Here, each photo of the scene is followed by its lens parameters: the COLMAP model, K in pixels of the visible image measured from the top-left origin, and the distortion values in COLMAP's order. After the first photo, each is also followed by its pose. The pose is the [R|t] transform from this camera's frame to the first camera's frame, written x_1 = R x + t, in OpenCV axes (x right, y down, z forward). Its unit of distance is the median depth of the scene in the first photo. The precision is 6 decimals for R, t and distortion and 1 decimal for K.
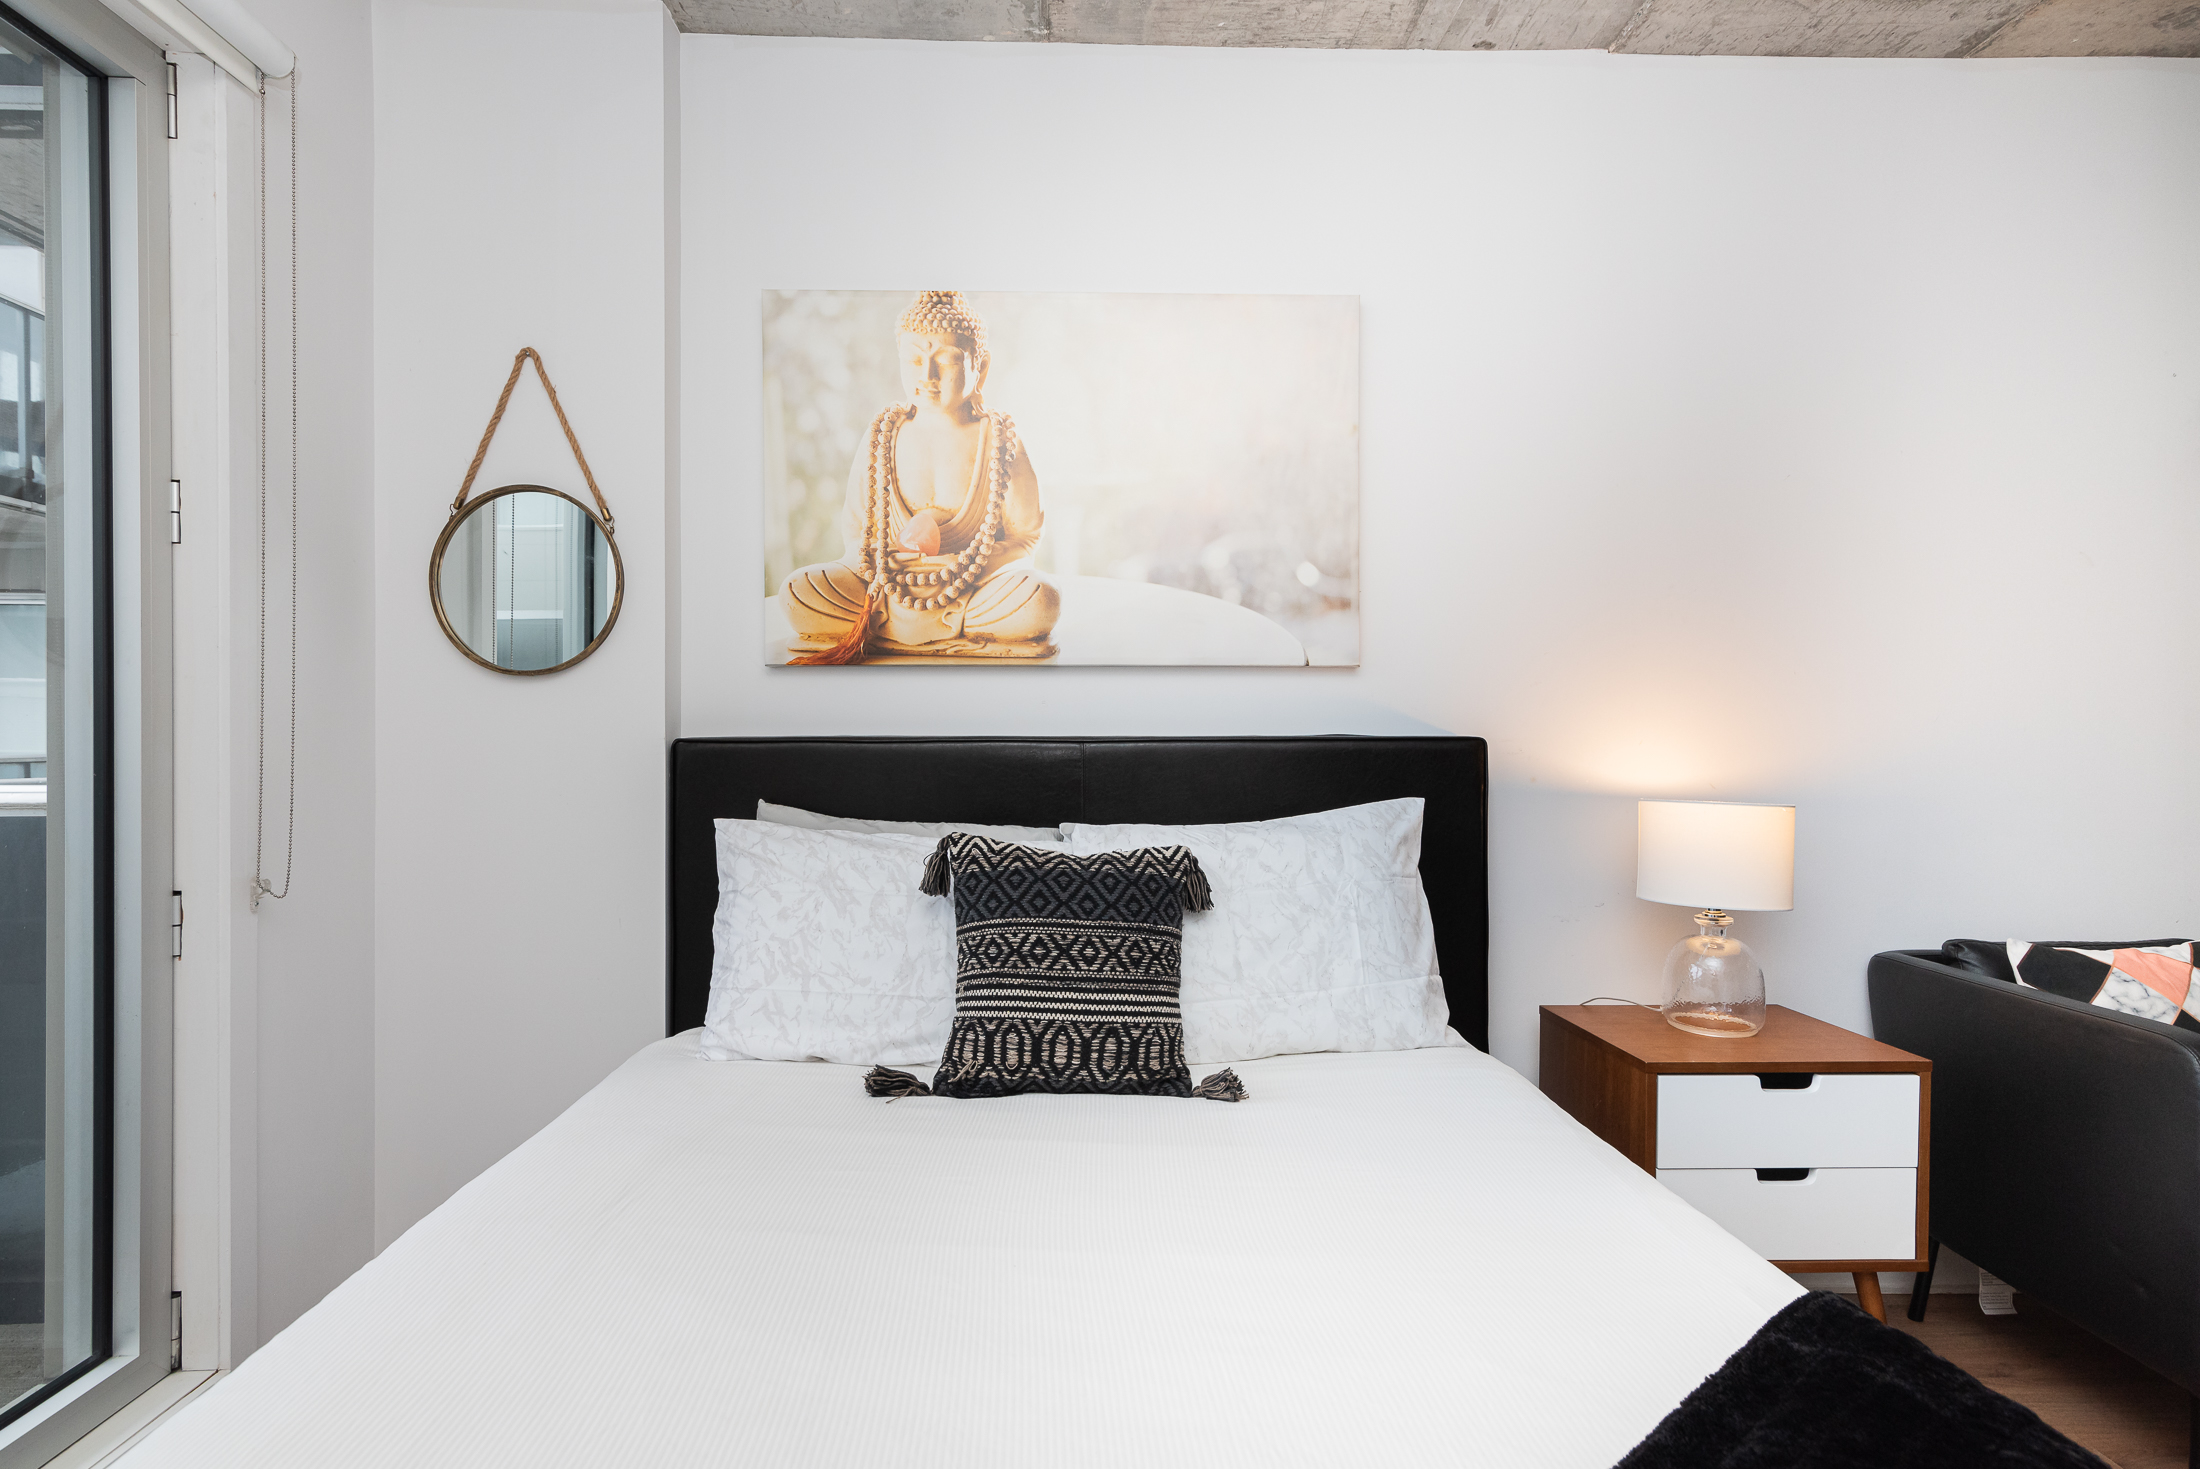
lens RADIAL K [[1110.4, 0, 1099.7], [0, 1110.4, 742.6], [0, 0, 1]] dist [0.013633, 0.000020]
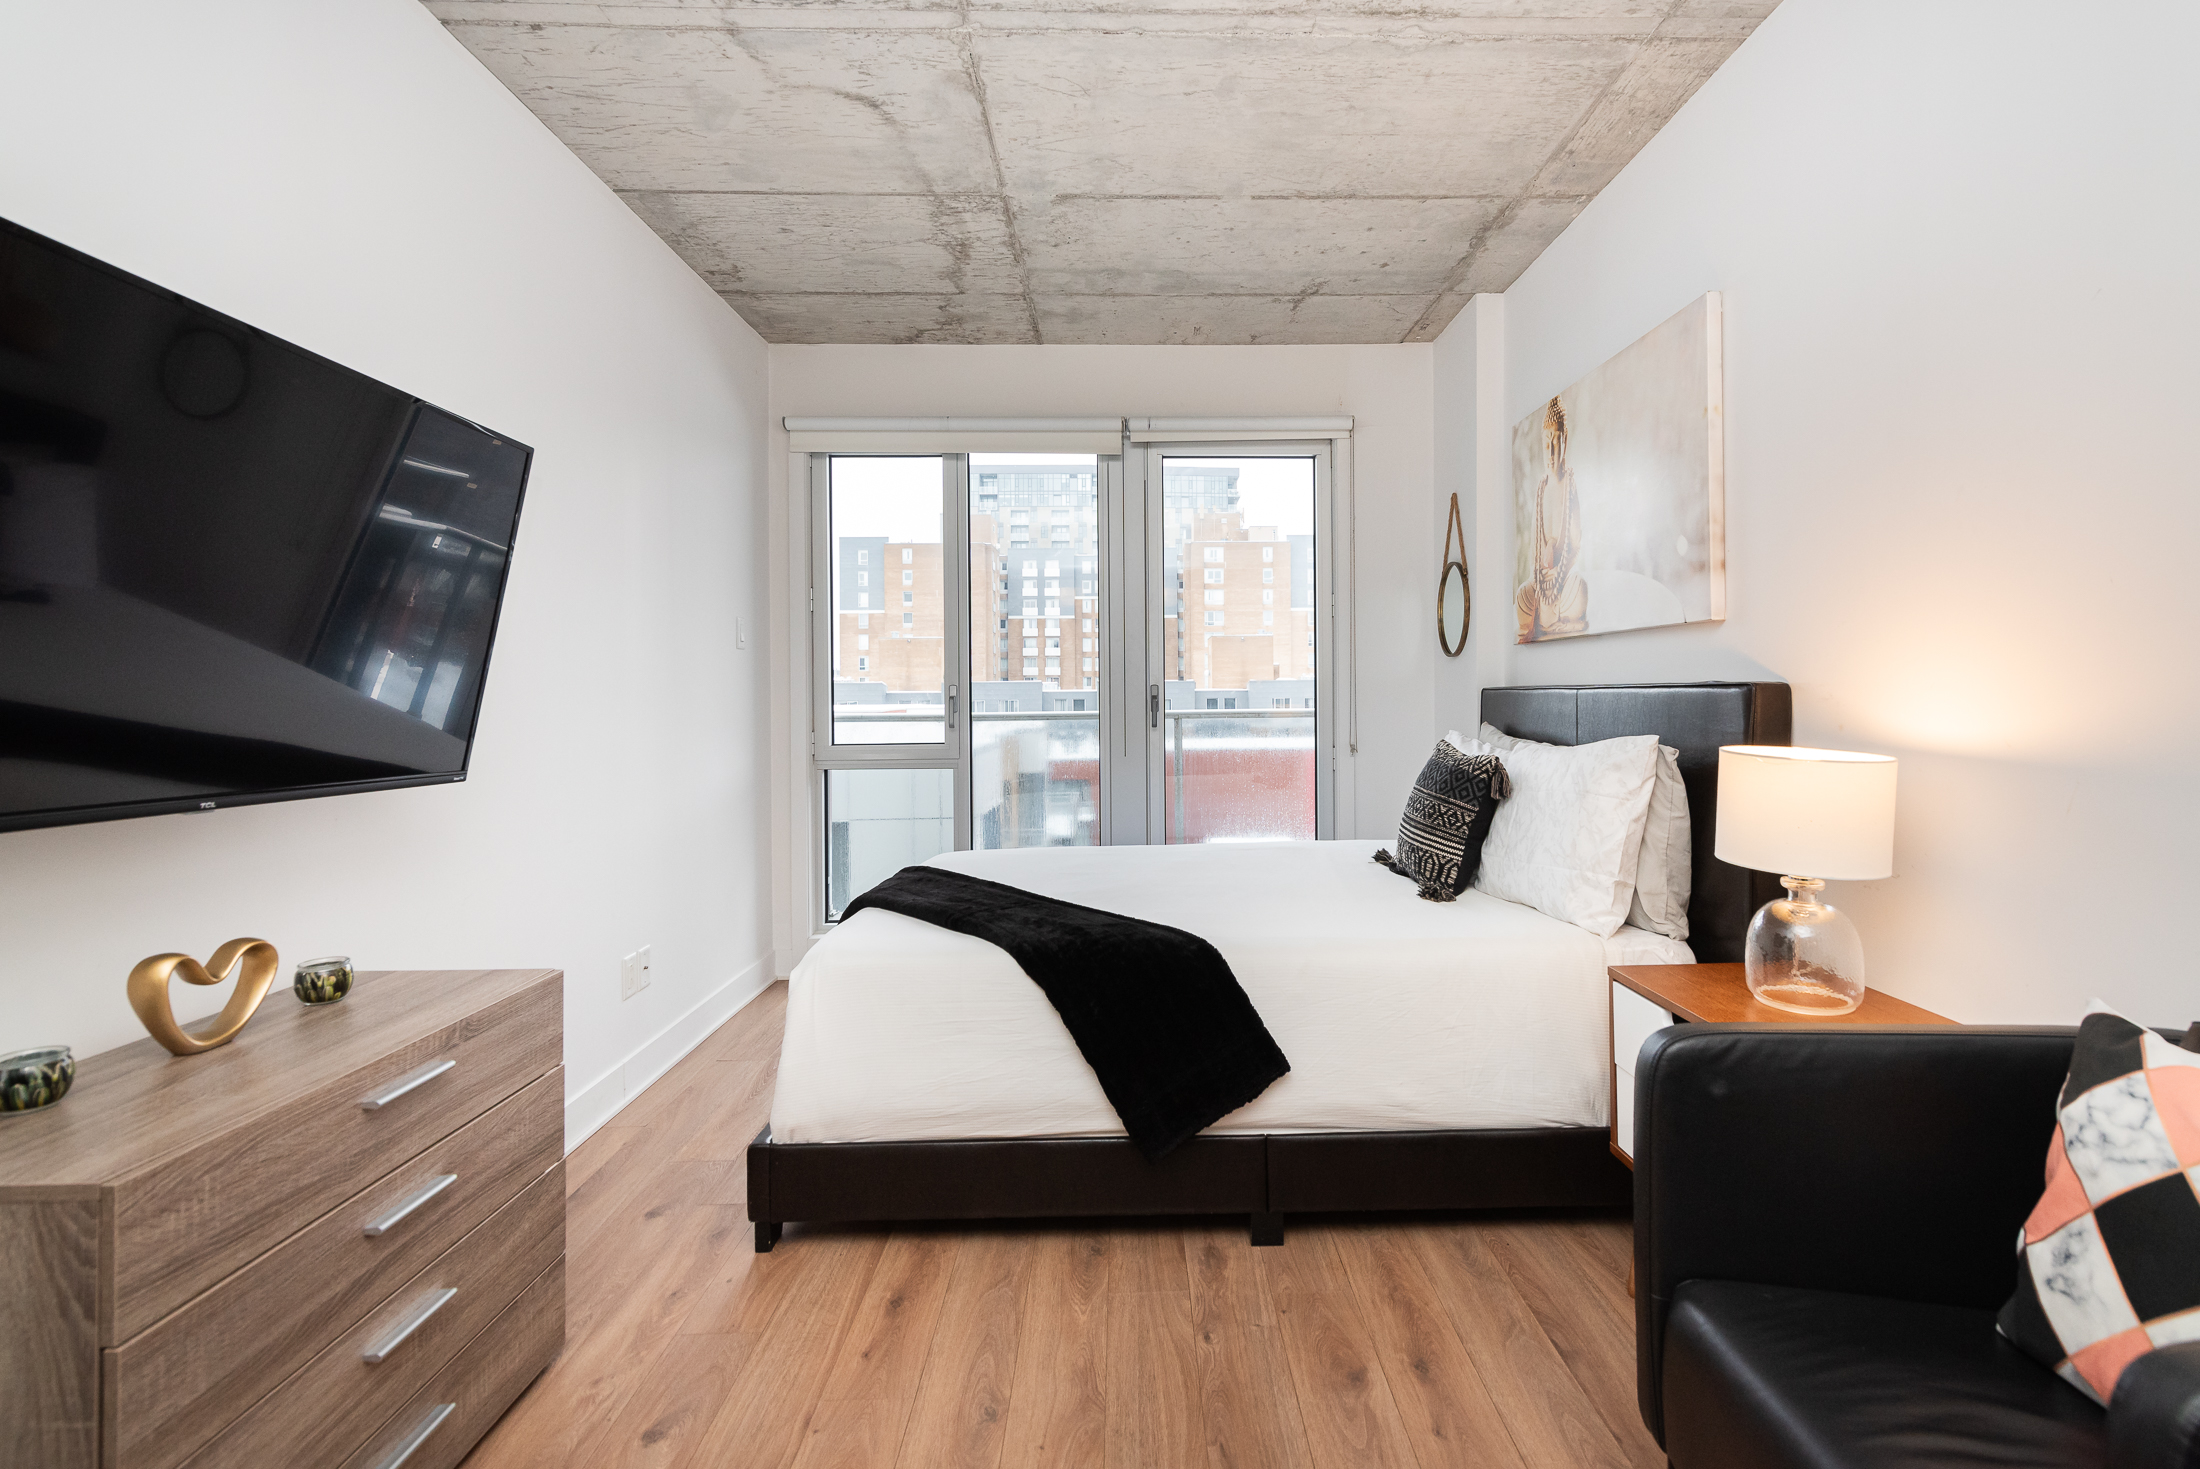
lens RADIAL K [[1041.7, 0, 1138.0], [0, 1041.7, 687.1], [0, 0, 1]] dist [0.017371, -0.000421]
pose [[-0.016742, -0.005805, -0.999843, 1.319851], [0.003358, 0.999977, -0.005862, 0.003008], [0.999854, -0.003455, -0.016722, 0.446111]]
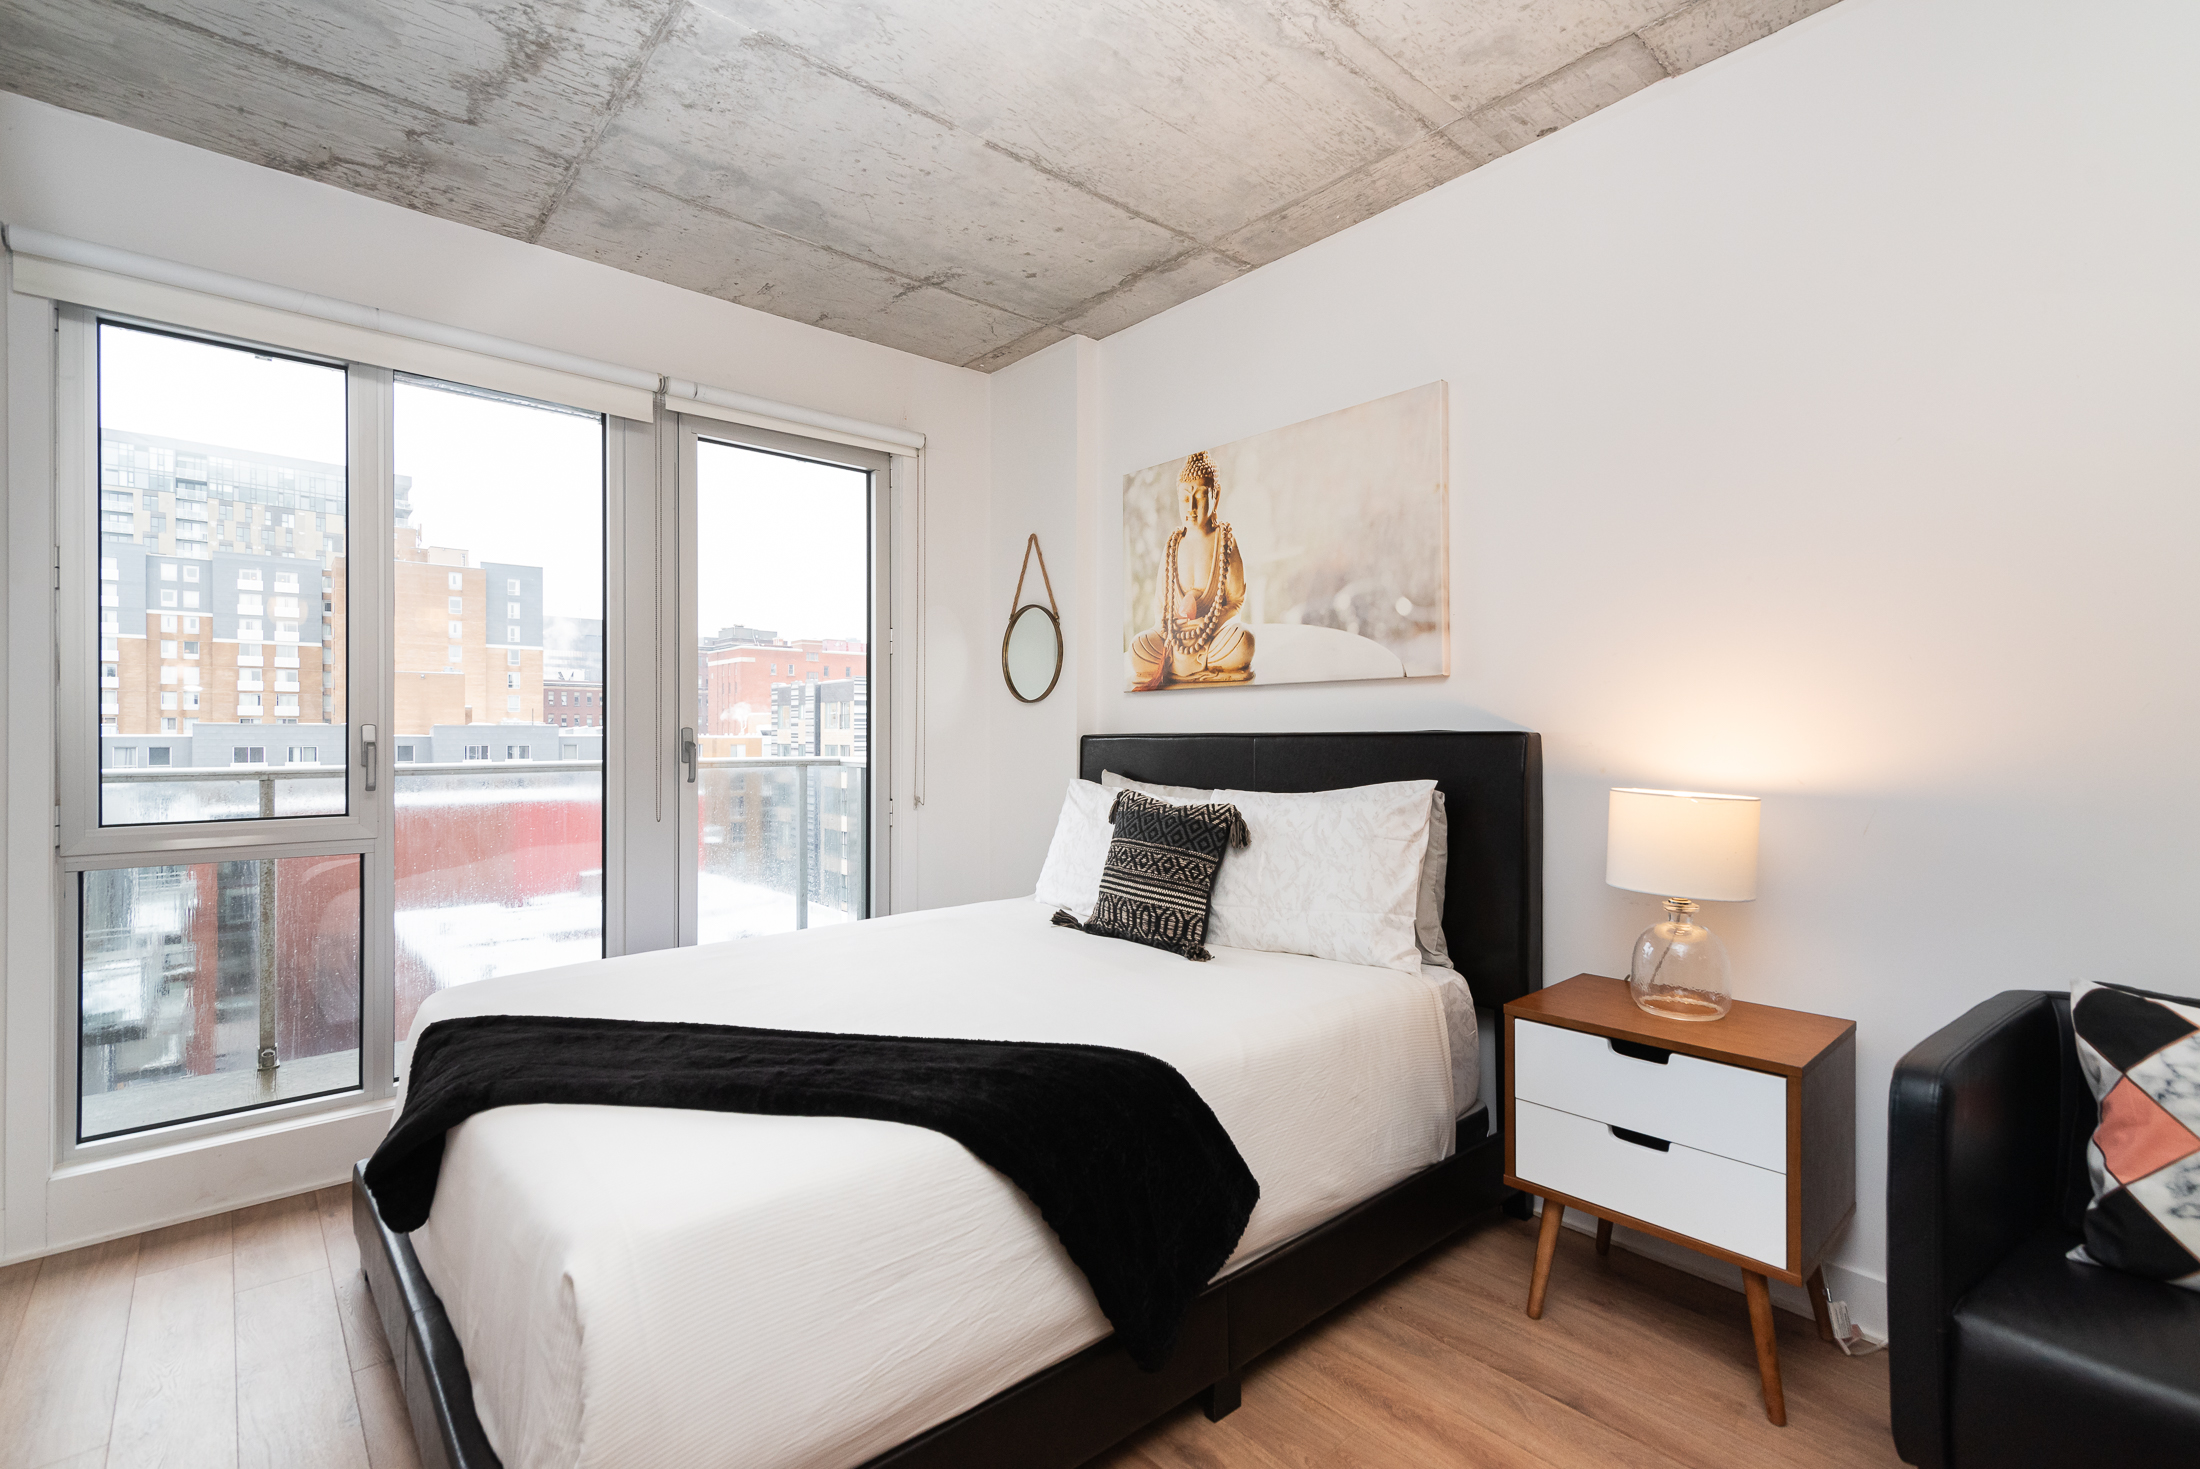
lens RADIAL K [[1006.2, 0, 1088.9], [0, 1006.2, 730.7], [0, 0, 1]] dist [0.011859, -0.000230]
pose [[0.625416, -0.006294, -0.780266, 0.880579], [-0.001719, 0.999954, -0.009444, 0.004777], [0.780290, 0.007247, 0.625376, -0.016699]]
